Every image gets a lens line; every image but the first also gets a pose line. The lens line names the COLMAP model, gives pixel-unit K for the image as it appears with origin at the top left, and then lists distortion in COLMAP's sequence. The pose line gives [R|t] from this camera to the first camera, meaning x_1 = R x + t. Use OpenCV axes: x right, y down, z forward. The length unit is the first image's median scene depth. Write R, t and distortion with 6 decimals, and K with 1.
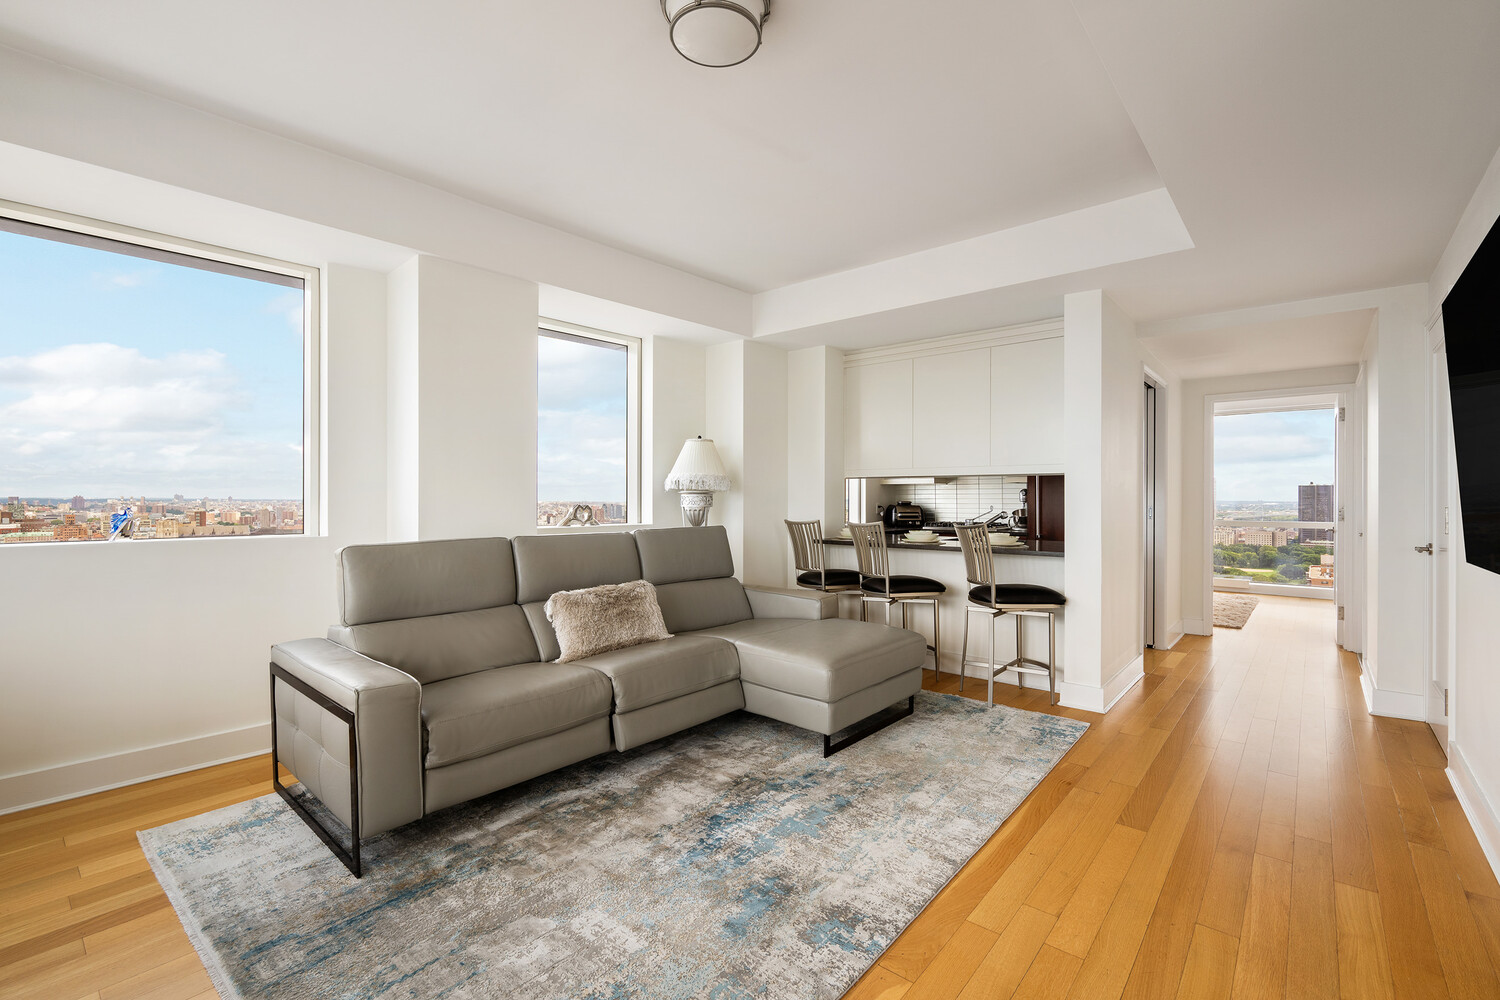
lens RADIAL K [[651.9, 0, 753.1], [0, 651.9, 492.7], [0, 0, 1]] dist [-0.000008, -0.000414]
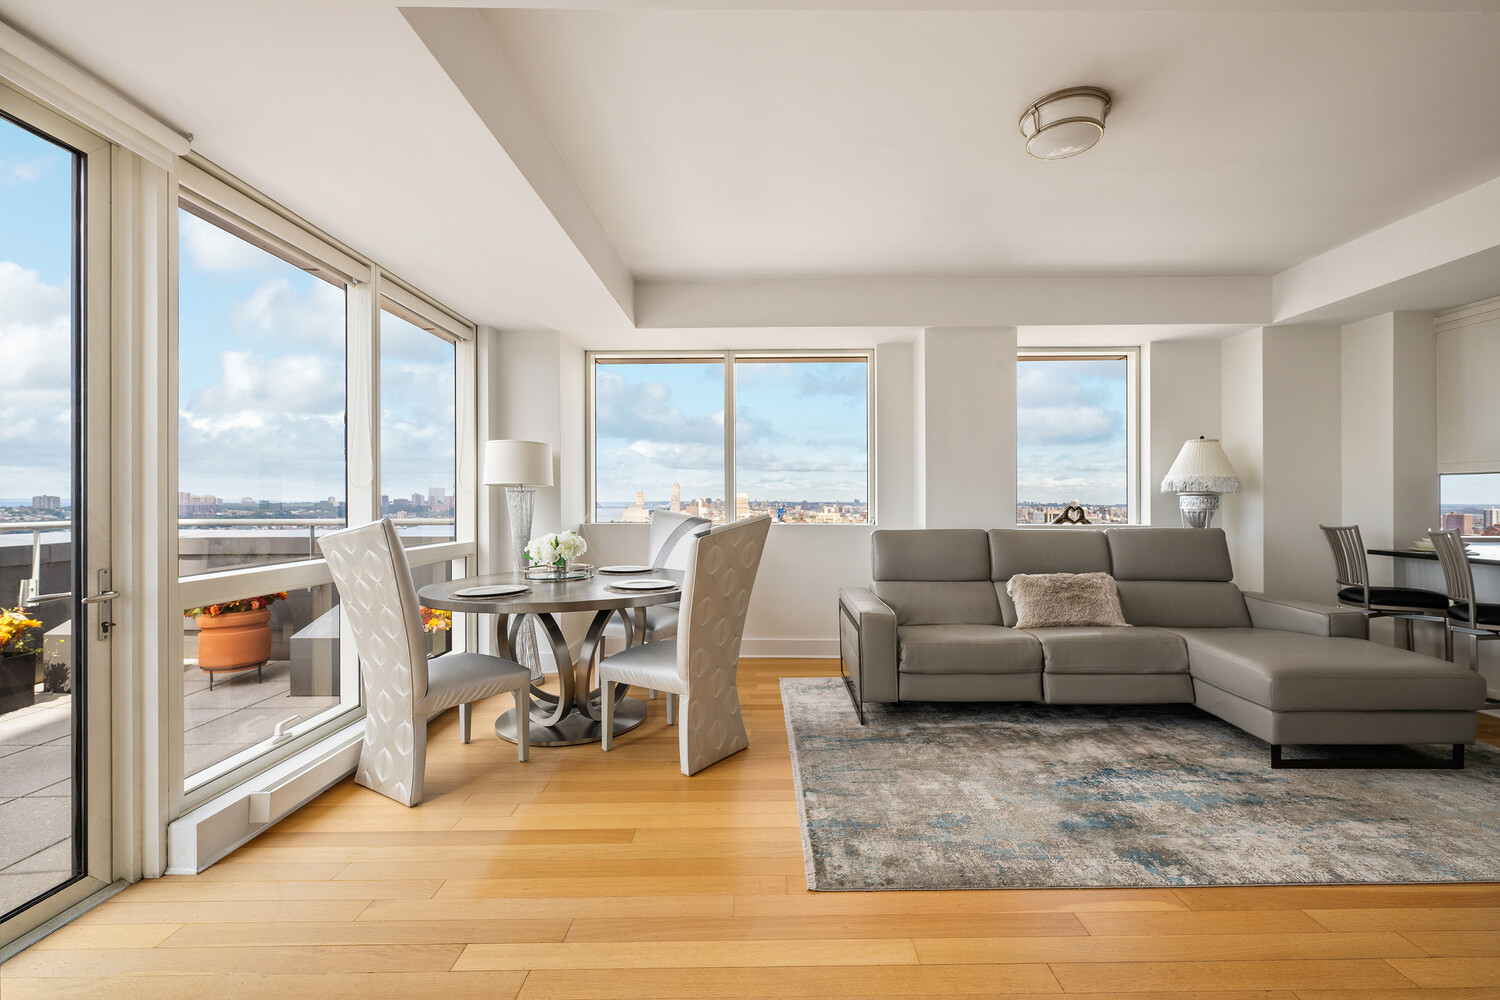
lens RADIAL K [[635.9, 0, 774.2], [0, 635.9, 498.3], [0, 0, 1]] dist [0.000535, 0.000139]
pose [[0.659416, -0.003506, -0.751770, 0.338515], [0.005311, 0.999986, -0.000005, 0.003879], [0.751759, -0.003990, 0.659426, -0.174939]]
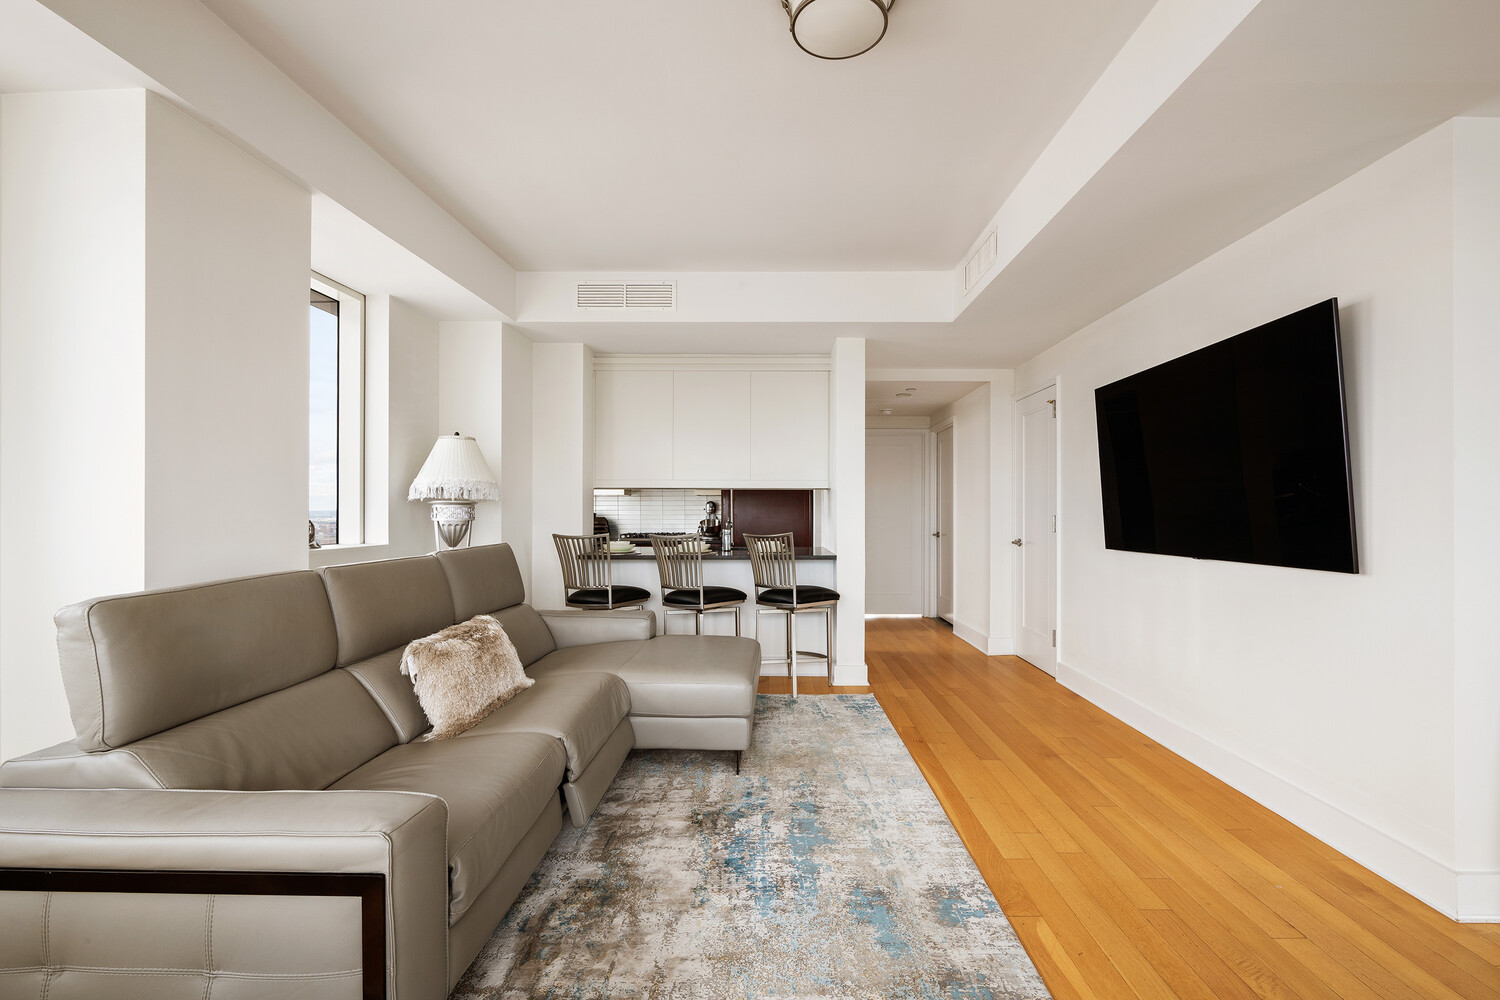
lens RADIAL K [[660.0, 0, 752.5], [0, 660.0, 506.6], [0, 0, 1]] dist [-0.002160, -0.000391]
pose [[0.769828, 0.002638, 0.638245, -0.514384], [-0.004592, 0.999988, 0.001405, 0.002896], [-0.638234, -0.004012, 0.769832, 0.229048]]
